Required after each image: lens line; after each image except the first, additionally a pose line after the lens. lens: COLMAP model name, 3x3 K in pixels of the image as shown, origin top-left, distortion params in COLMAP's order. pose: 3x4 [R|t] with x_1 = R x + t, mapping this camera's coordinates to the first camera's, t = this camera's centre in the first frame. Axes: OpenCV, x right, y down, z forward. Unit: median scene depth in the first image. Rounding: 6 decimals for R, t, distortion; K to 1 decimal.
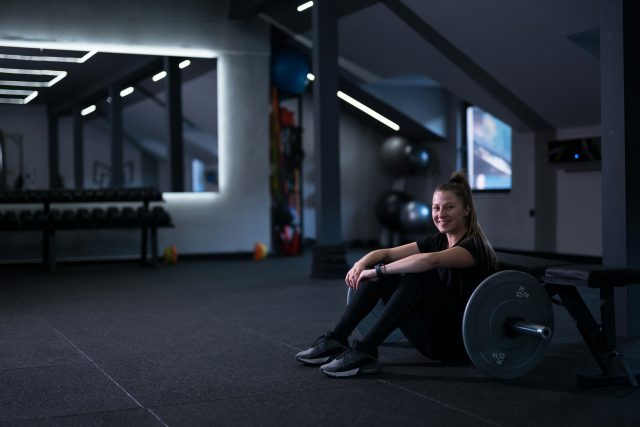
lens RADIAL K [[941.9, 0, 321.3], [0, 941.9, 213.3], [0, 0, 1]] dist [-0.003902, 0.000000]
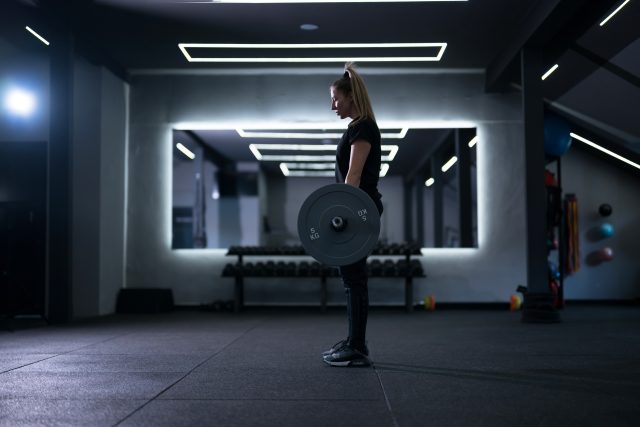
lens RADIAL K [[941.9, 0, 314.9], [0, 941.9, 211.8], [0, 0, 1]] dist [-0.003902, 0.000000]
pose [[0.900141, -0.018492, -0.435205, 0.201631], [-0.014837, 0.997217, -0.073060, 0.019024], [0.435345, 0.072222, 0.897362, -0.077753]]
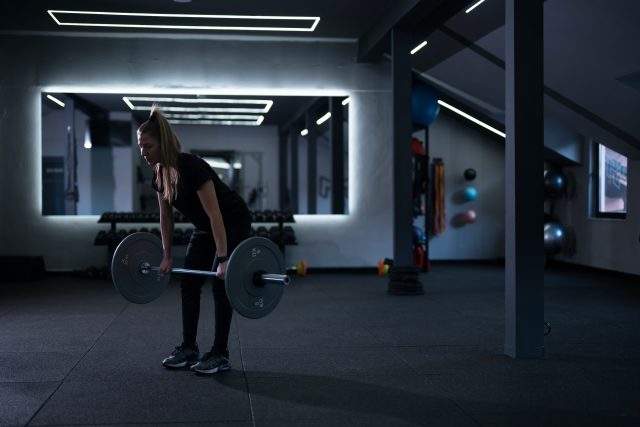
lens RADIAL K [[941.9, 0, 318.6], [0, 941.9, 216.2], [0, 0, 1]] dist [-0.003902, 0.000000]
pose [[0.950573, 0.014748, -0.310150, 0.211048], [-0.015269, 0.999883, 0.000750, -0.020425], [0.310125, 0.004023, 0.950687, -0.093588]]
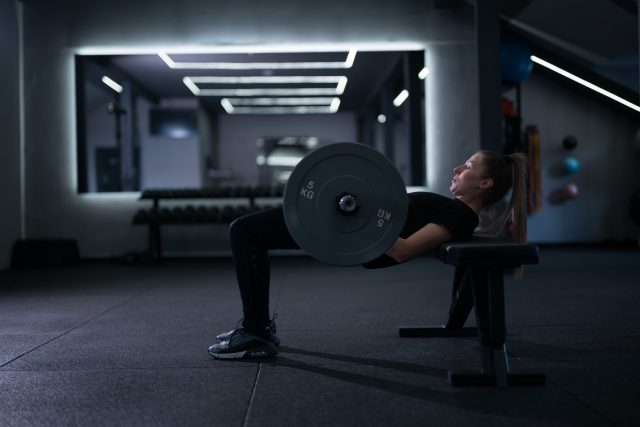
lens RADIAL K [[941.9, 0, 318.9], [0, 941.9, 207.4], [0, 0, 1]] dist [-0.003902, 0.000000]
pose [[0.917818, -0.006918, -0.396941, 0.175418], [0.000842, 0.999880, -0.015477, 0.013609], [0.397001, 0.013871, 0.917714, 0.062779]]
